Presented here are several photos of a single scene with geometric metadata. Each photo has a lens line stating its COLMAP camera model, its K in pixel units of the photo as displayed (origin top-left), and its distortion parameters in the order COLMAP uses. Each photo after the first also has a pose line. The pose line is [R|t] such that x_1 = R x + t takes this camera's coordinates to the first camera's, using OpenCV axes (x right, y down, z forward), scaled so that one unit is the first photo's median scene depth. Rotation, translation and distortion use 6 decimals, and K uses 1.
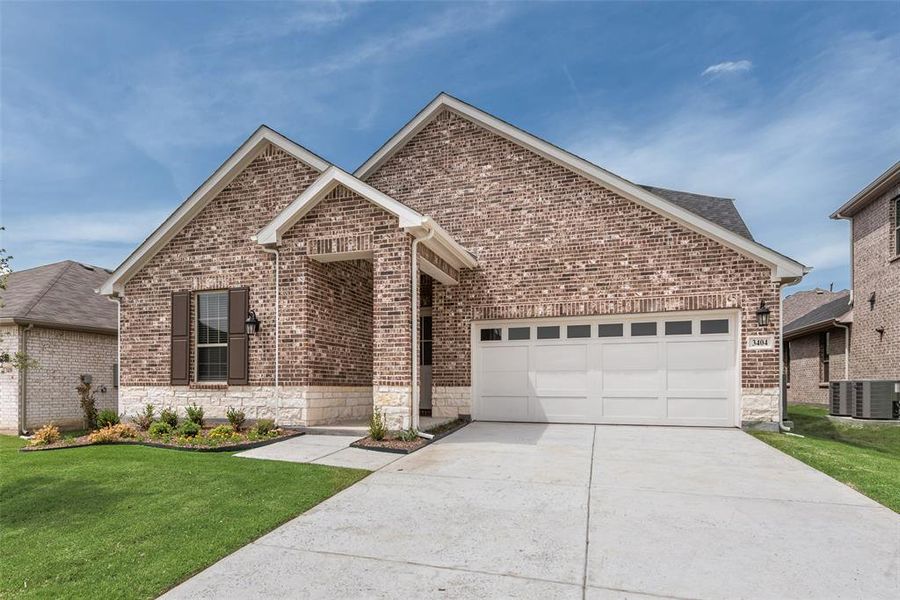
lens RADIAL K [[541.1, 0, 450.0], [0, 541.1, 381.7], [0, 0, 1]] dist [0.004068, -0.000933]
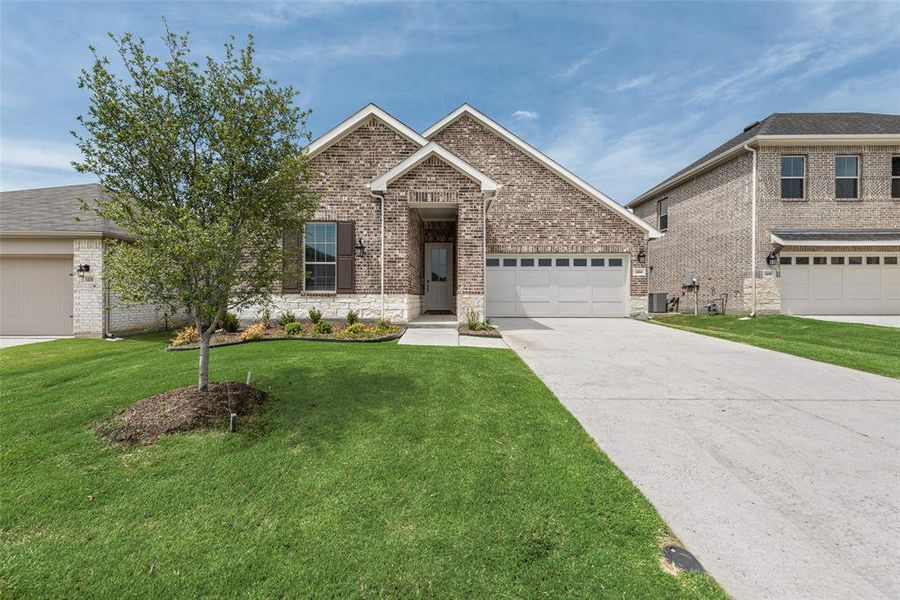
lens RADIAL K [[352.4, 0, 451.4], [0, 352.4, 298.9], [0, 0, 1]] dist [0.001313, -0.000247]
pose [[0.934286, -0.001166, 0.356523, -0.458084], [-0.003041, 0.999932, 0.011239, 0.009199], [-0.356512, -0.011585, 0.934219, 0.087918]]
